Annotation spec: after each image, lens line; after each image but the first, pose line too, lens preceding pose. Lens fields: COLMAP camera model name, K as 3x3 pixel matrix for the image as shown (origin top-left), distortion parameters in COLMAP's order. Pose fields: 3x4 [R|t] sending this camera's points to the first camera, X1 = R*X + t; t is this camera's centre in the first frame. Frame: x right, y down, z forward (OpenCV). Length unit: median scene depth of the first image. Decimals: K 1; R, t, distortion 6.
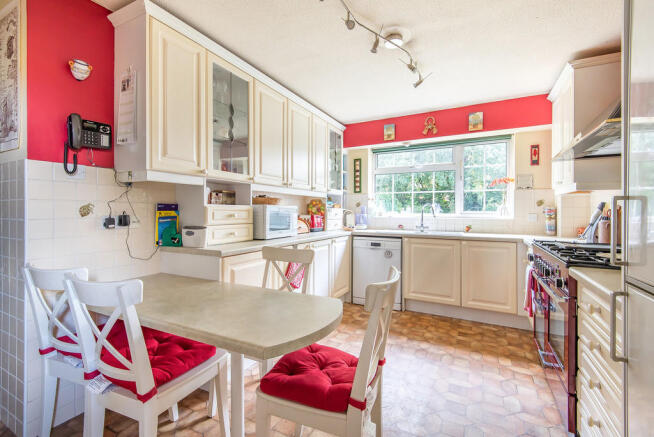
lens RADIAL K [[296.0, 0, 321.0], [0, 296.0, 213.1], [0, 0, 1]] dist [0.003857, -0.000016]
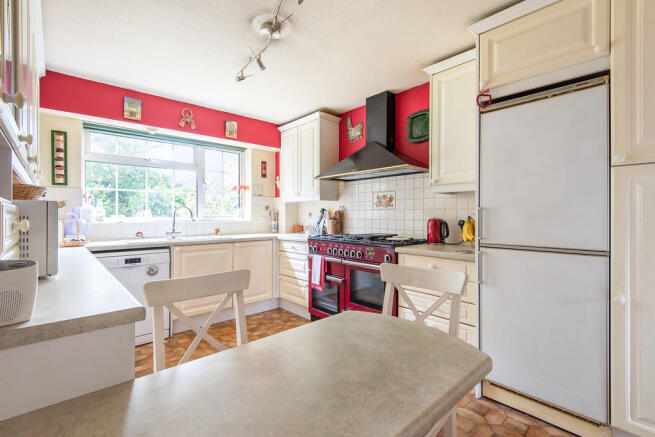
lens RADIAL K [[296.5, 0, 323.5], [0, 296.5, 216.7], [0, 0, 1]] dist [0.003857, -0.000016]
pose [[0.325051, -0.008934, 0.945654, -0.354499], [0.009912, 0.999933, 0.006039, -0.001108], [-0.945645, 0.007410, 0.325117, 0.331452]]
